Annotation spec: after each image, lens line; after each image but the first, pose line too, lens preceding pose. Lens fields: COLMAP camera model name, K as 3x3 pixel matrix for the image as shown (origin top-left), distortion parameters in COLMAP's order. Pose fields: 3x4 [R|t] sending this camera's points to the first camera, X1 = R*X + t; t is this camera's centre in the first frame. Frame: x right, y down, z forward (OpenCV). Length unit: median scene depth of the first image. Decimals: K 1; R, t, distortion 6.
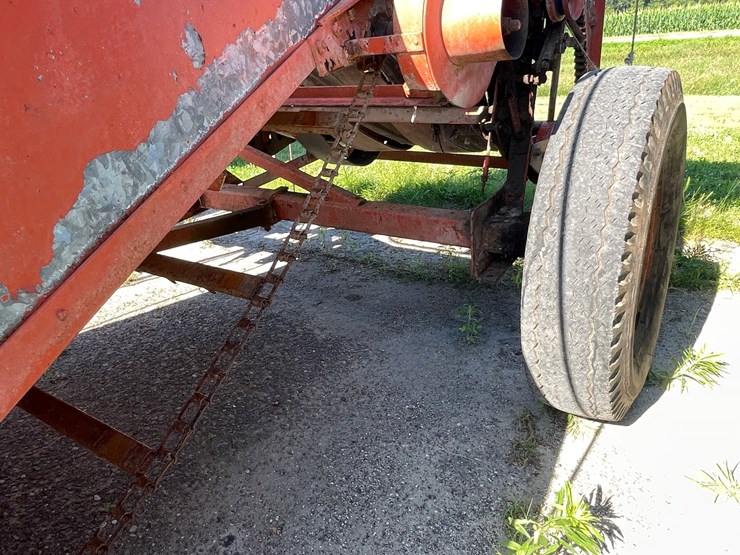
lens RADIAL K [[552.7, 0, 370.9], [0, 552.7, 278.2], [0, 0, 1]] dist [-0.003314, -0.001158]
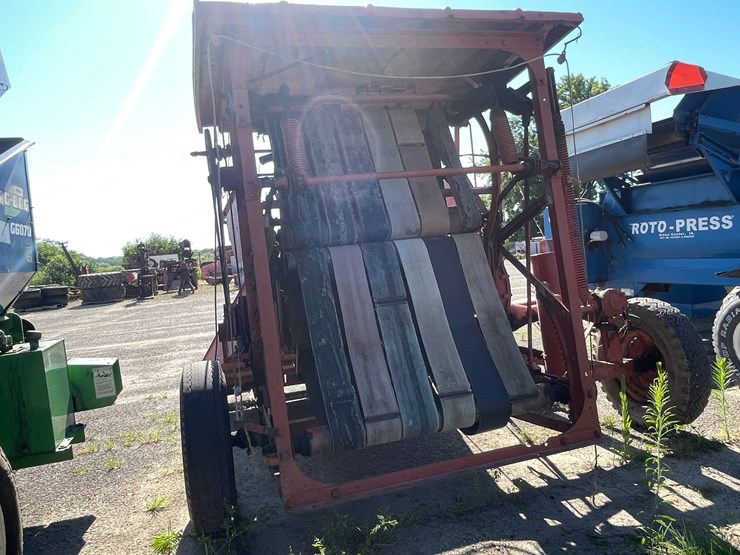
lens RADIAL K [[552.7, 0, 370.9], [0, 552.7, 278.2], [0, 0, 1]] dist [-0.003314, -0.001158]
pose [[-0.630462, 0.149354, -0.761716, 1.528846], [-0.170489, 0.930708, 0.323600, -1.400071], [0.757266, 0.333882, -0.561312, 2.398391]]
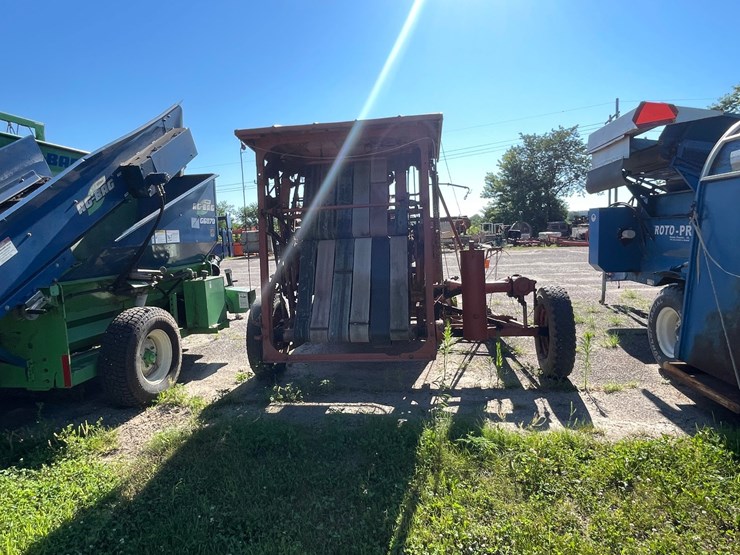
lens RADIAL K [[461.8, 0, 370.3], [0, 461.8, 278.3], [0, 0, 1]] dist [-0.003309, 0.001301]
pose [[-0.893355, 0.131157, -0.429784, 1.184029], [-0.083021, 0.891813, 0.444722, -2.010705], [0.441615, 0.432976, -0.785817, 3.816001]]
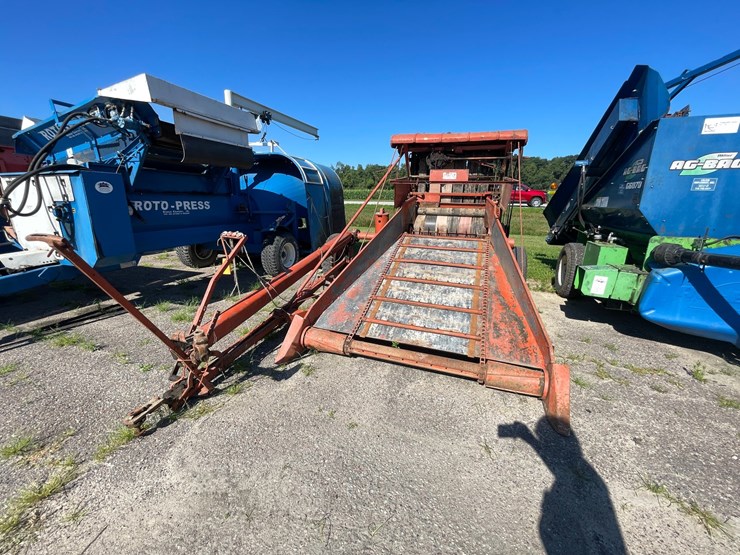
lens RADIAL K [[299.0, 0, 369.7], [0, 299.0, 278.0], [0, 0, 1]] dist [-0.002970, 0.000422]
pose [[0.970784, 0.008443, 0.239806, -1.740868], [0.021411, 0.992346, -0.121617, 0.305024], [-0.238997, 0.123198, 0.963173, -1.605186]]
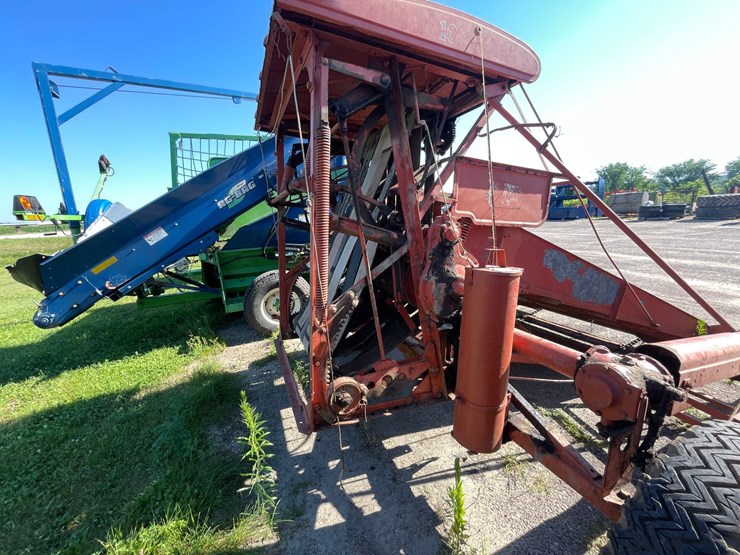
lens RADIAL K [[299.9, 0, 370.5], [0, 299.9, 277.2], [0, 0, 1]] dist [-0.001146, 0.000227]
pose [[-0.829848, -0.015075, 0.557786, -0.987711], [0.299382, 0.831540, 0.467880, -1.401570], [-0.470875, 0.555261, -0.685538, 2.465866]]
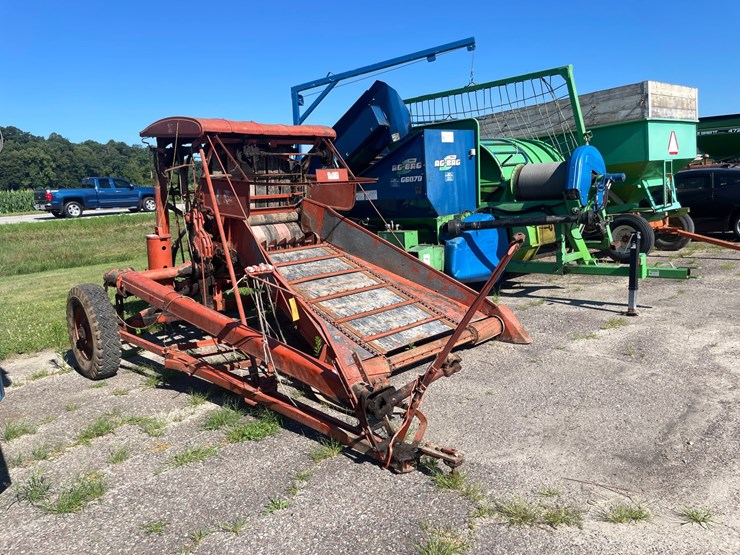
lens RADIAL K [[563.7, 0, 369.7], [0, 563.7, 274.5], [0, 0, 1]] dist [0.090707, -0.129598]
pose [[0.213766, -0.109224, 0.970760, -4.405165], [0.411266, 0.911437, 0.011987, -0.037923], [-0.886095, 0.396678, 0.239754, -0.572089]]
